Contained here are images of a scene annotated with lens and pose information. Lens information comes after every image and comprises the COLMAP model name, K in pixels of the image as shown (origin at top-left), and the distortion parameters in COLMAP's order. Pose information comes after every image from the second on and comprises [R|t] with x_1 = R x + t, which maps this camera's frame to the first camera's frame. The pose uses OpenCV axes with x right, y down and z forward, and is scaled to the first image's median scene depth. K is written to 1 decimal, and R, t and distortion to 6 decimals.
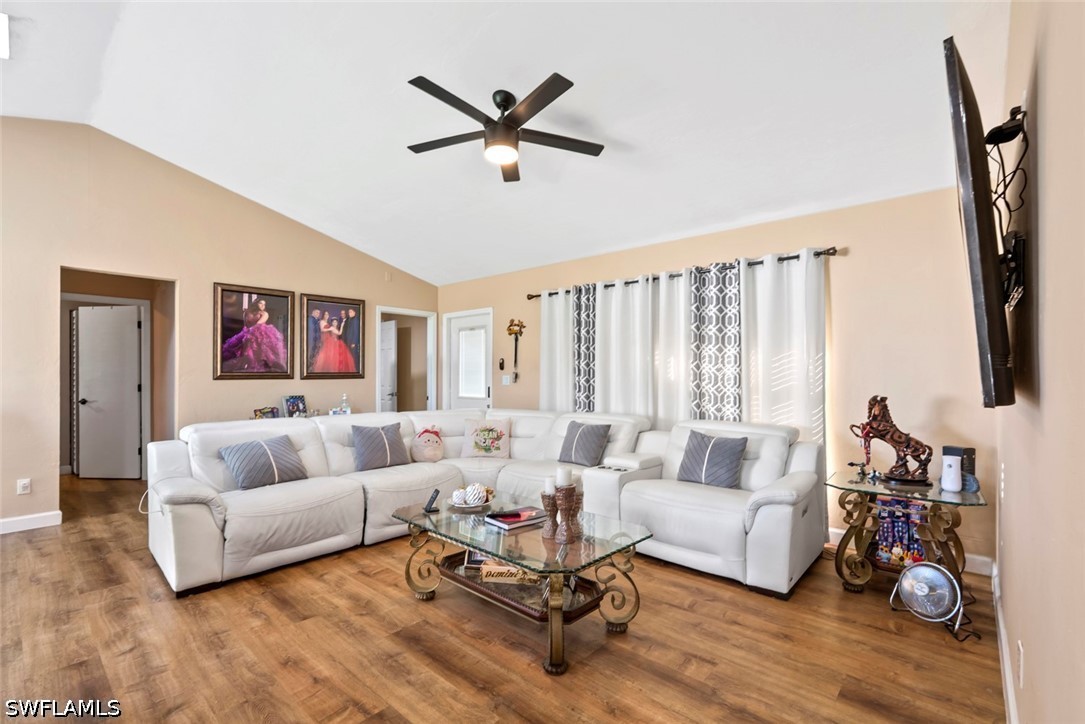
lens RADIAL K [[478.9, 0, 546.2], [0, 478.9, 370.6], [0, 0, 1]] dist [-0.004586, 0.001146]
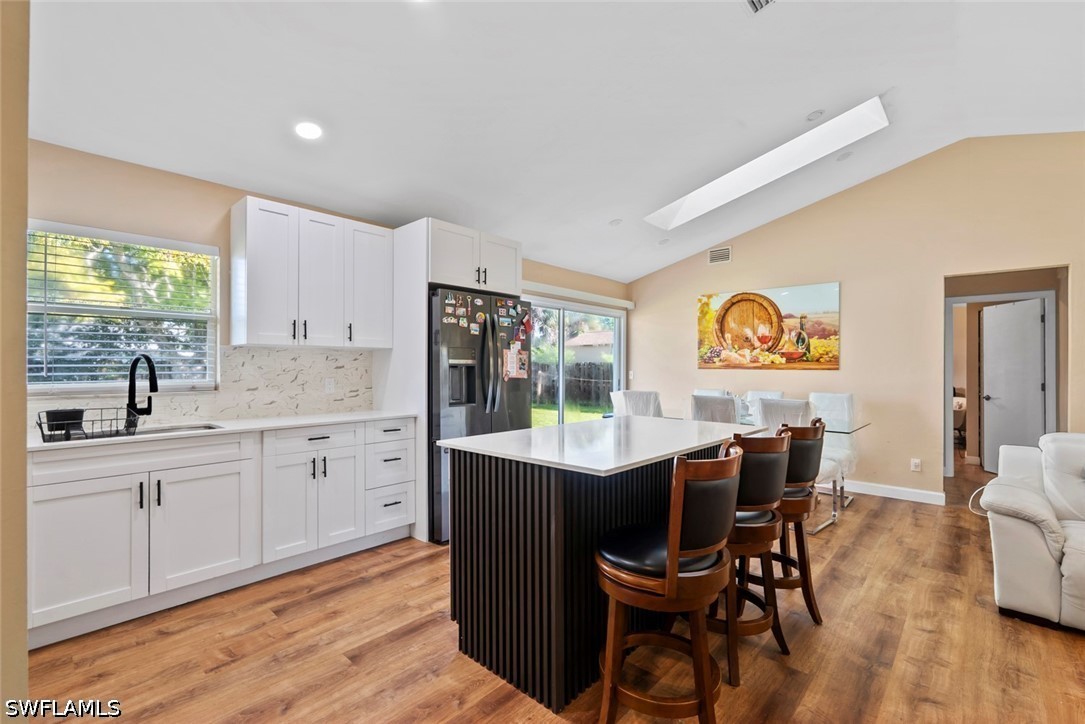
lens RADIAL K [[478.9, 0, 544.6], [0, 478.9, 366.2], [0, 0, 1]] dist [-0.004586, 0.001146]
pose [[-0.016661, -0.001120, -0.999861, 0.133162], [0.001907, 0.999998, -0.001152, -0.007154], [0.999859, -0.001926, -0.016659, 0.092212]]
